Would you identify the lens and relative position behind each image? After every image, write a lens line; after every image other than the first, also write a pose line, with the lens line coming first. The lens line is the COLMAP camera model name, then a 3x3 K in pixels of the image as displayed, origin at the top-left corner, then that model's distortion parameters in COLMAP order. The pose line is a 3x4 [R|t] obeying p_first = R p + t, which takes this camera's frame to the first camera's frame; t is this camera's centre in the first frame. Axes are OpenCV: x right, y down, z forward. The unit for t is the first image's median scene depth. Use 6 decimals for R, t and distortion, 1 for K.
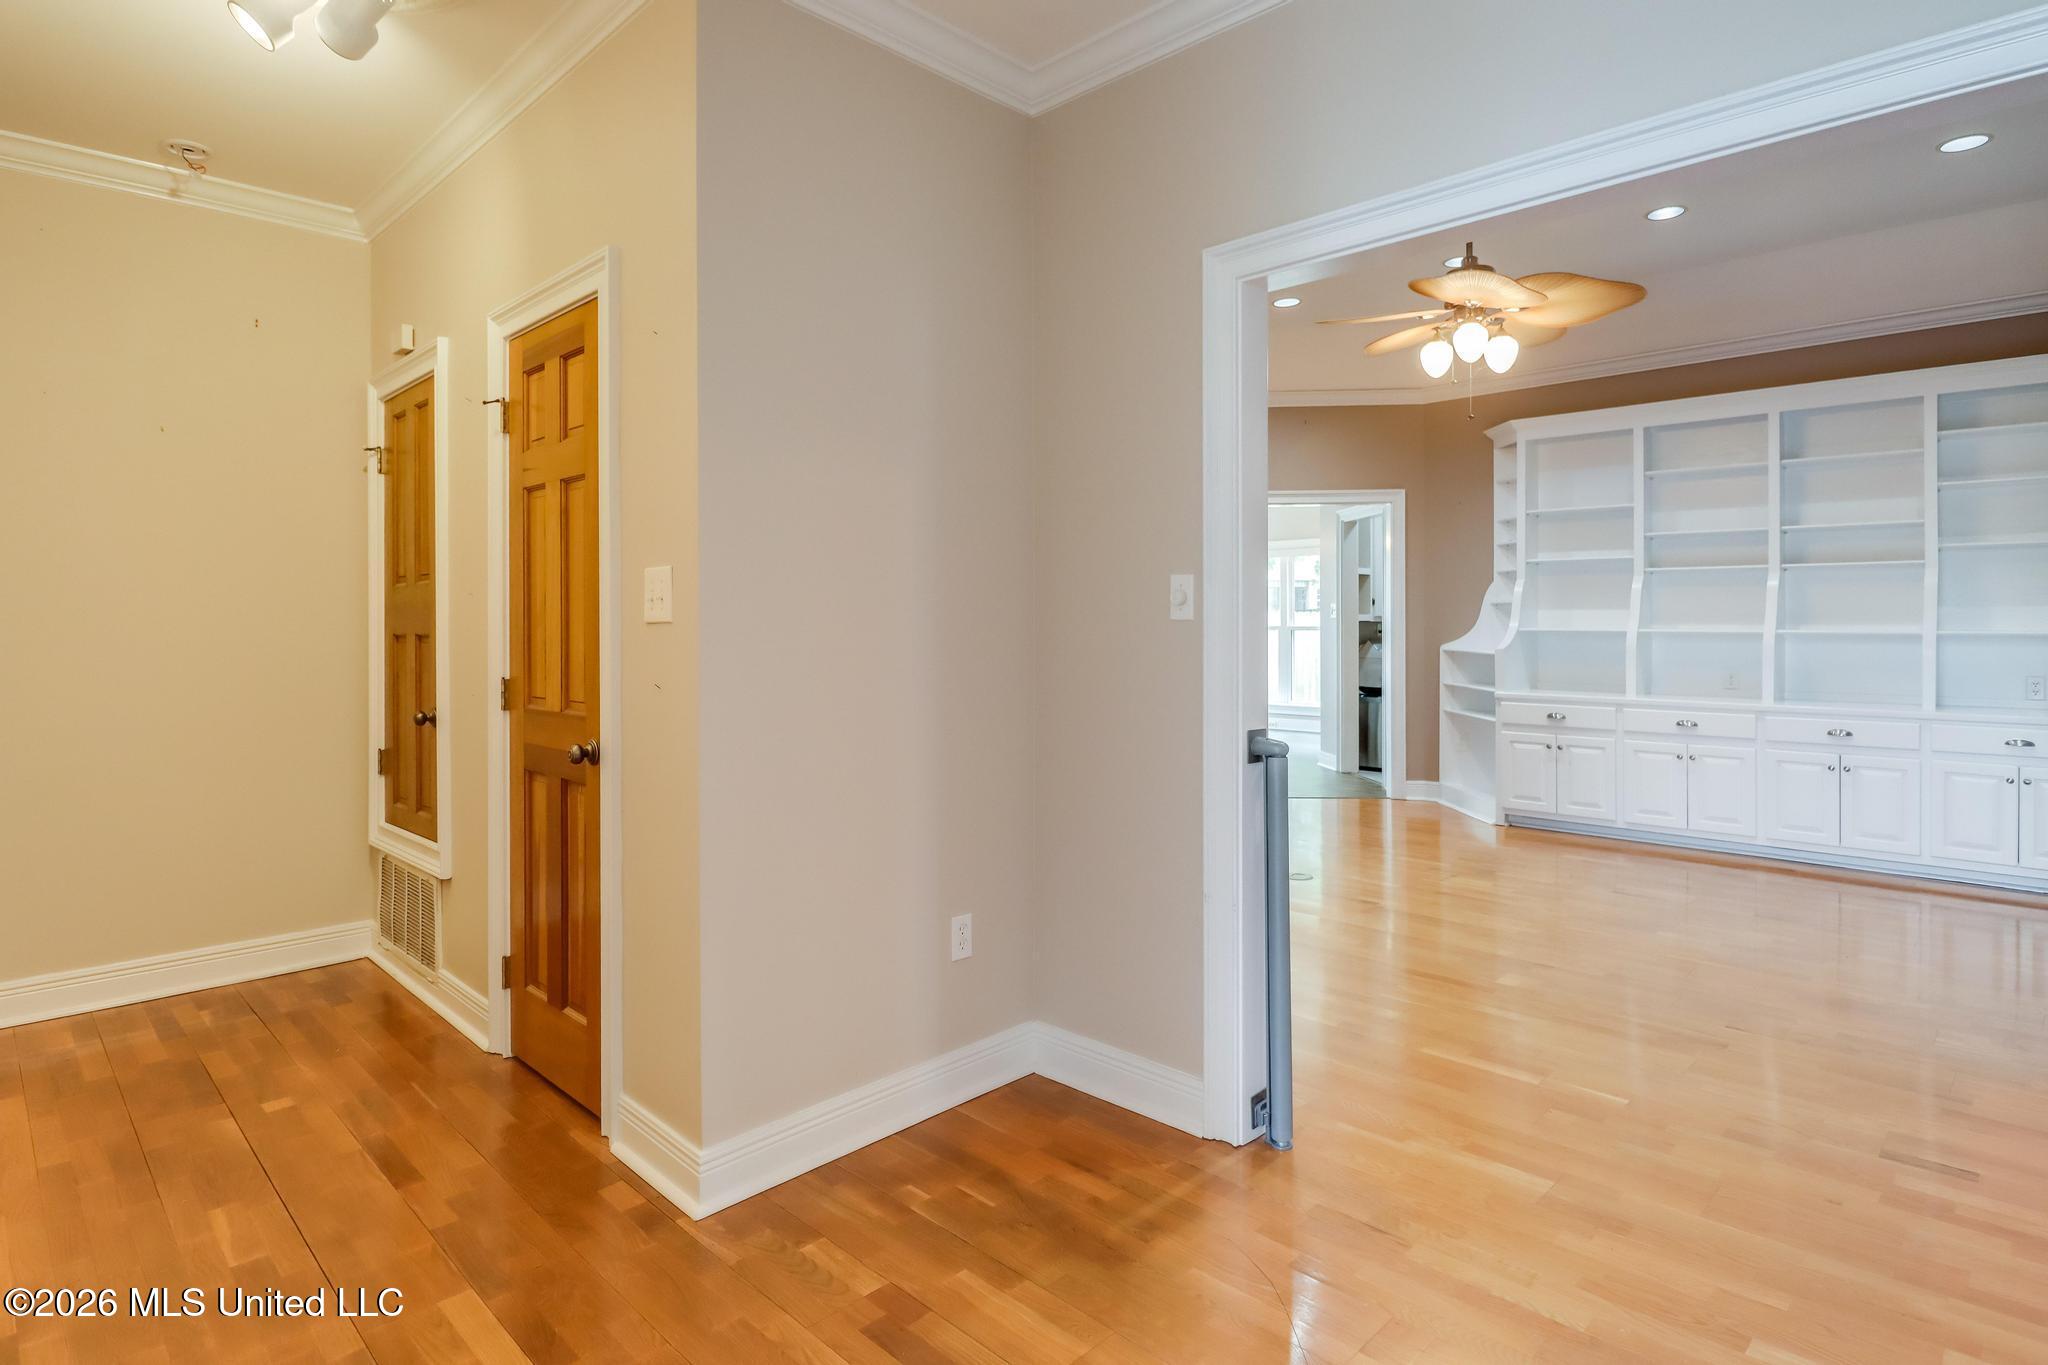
lens RADIAL K [[1035.4, 0, 1018.4], [0, 1035.4, 624.7], [0, 0, 1]] dist [0.000552, -0.009737]
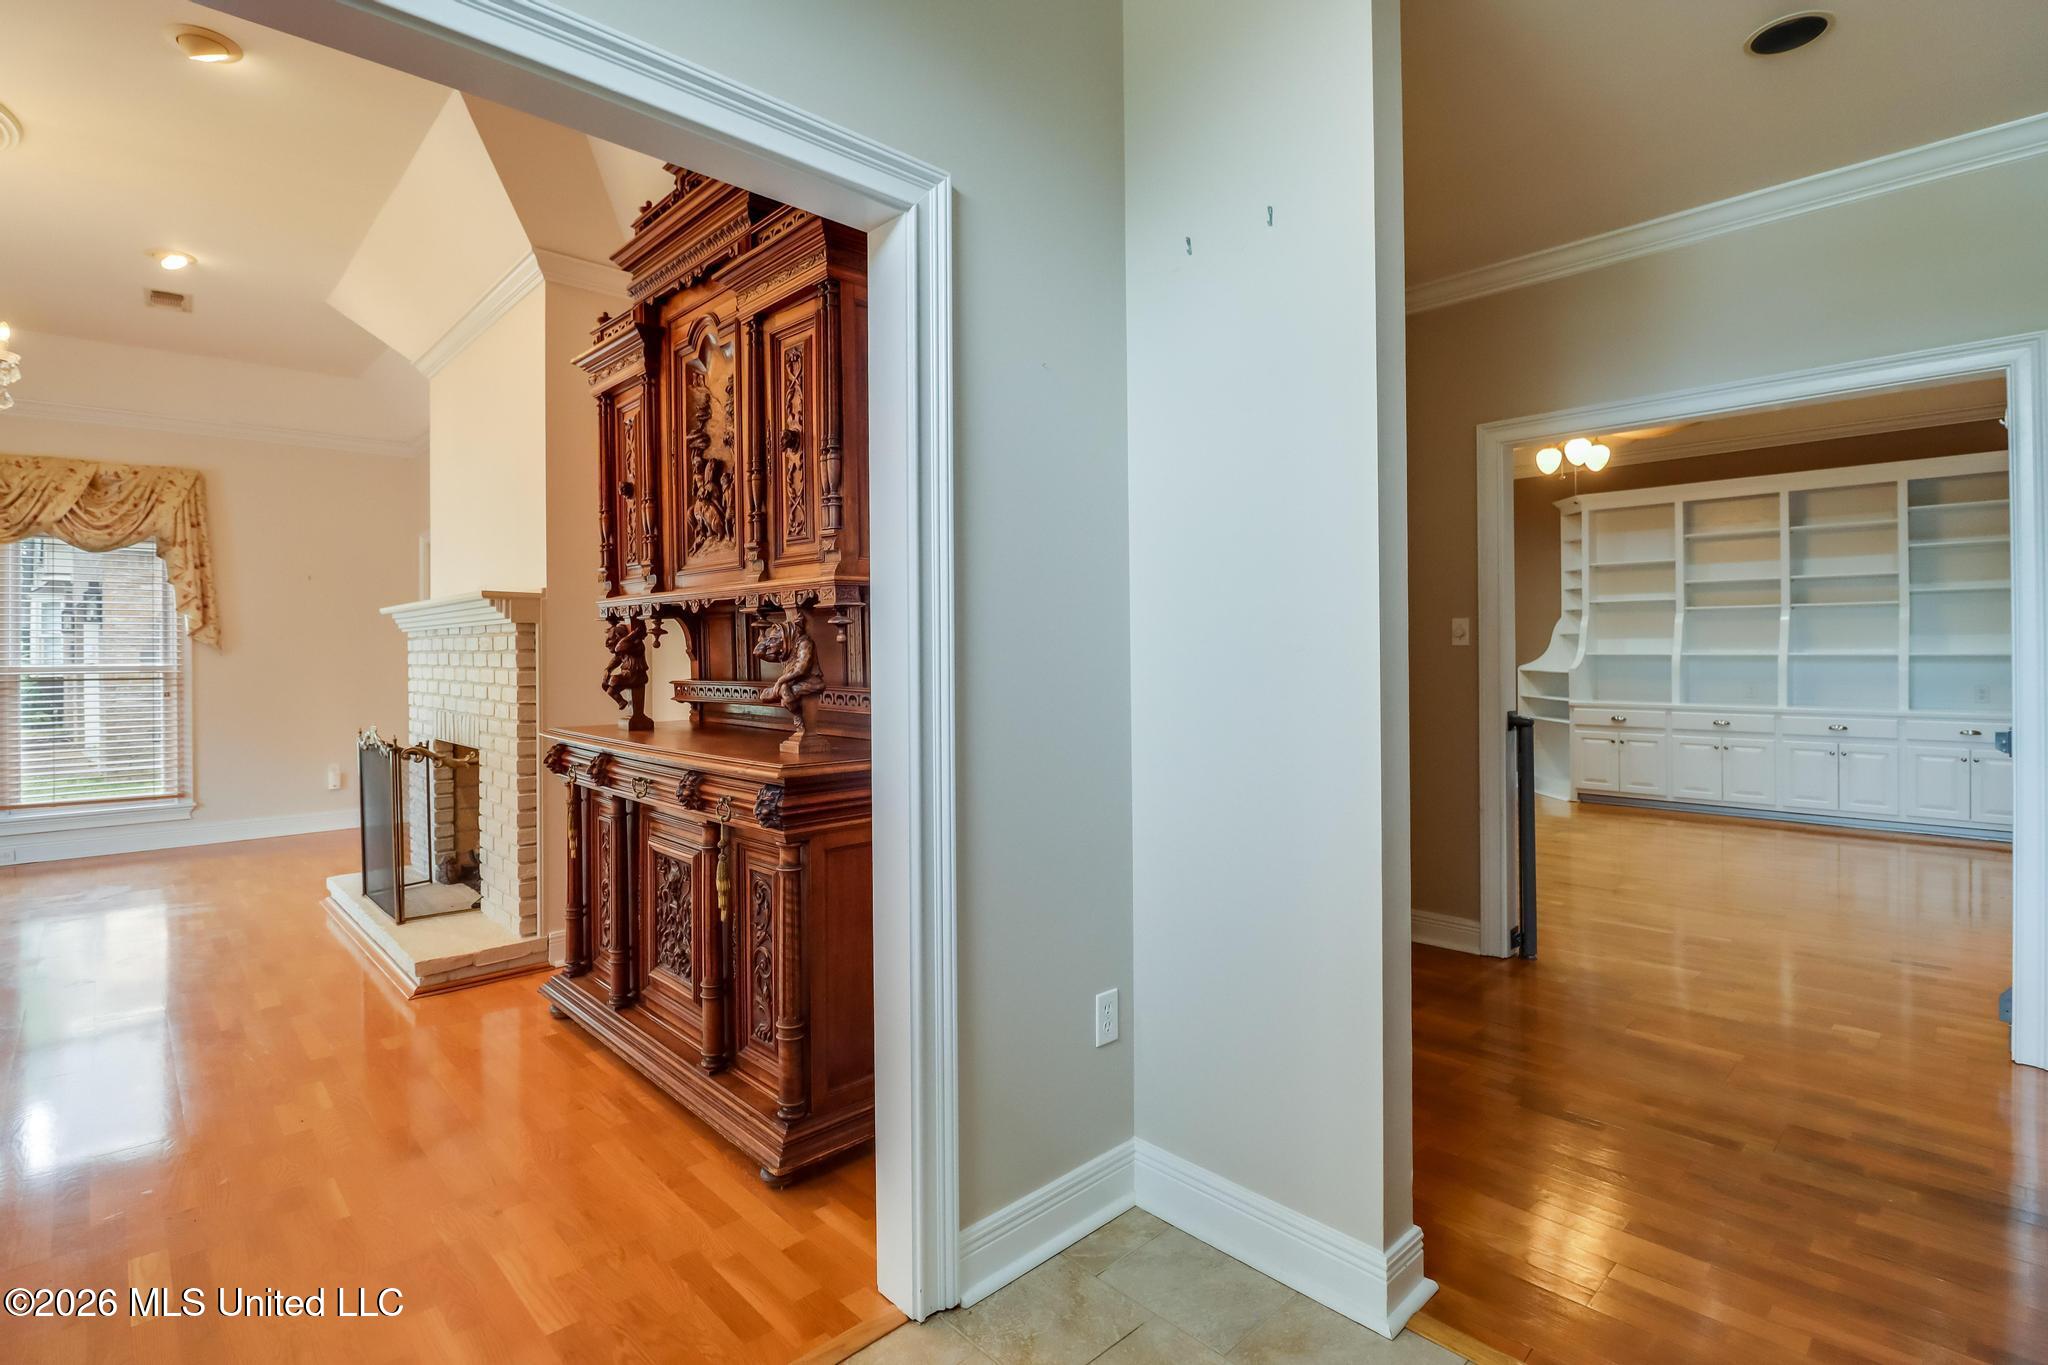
lens RADIAL K [[937.6, 0, 1020.0], [0, 937.6, 651.4], [0, 0, 1]] dist [0.001072, -0.012366]
pose [[0.999694, -0.005106, -0.024190, -0.227756], [0.005002, 0.999978, -0.004344, 0.003341], [0.024211, 0.004222, 0.999698, -0.231031]]
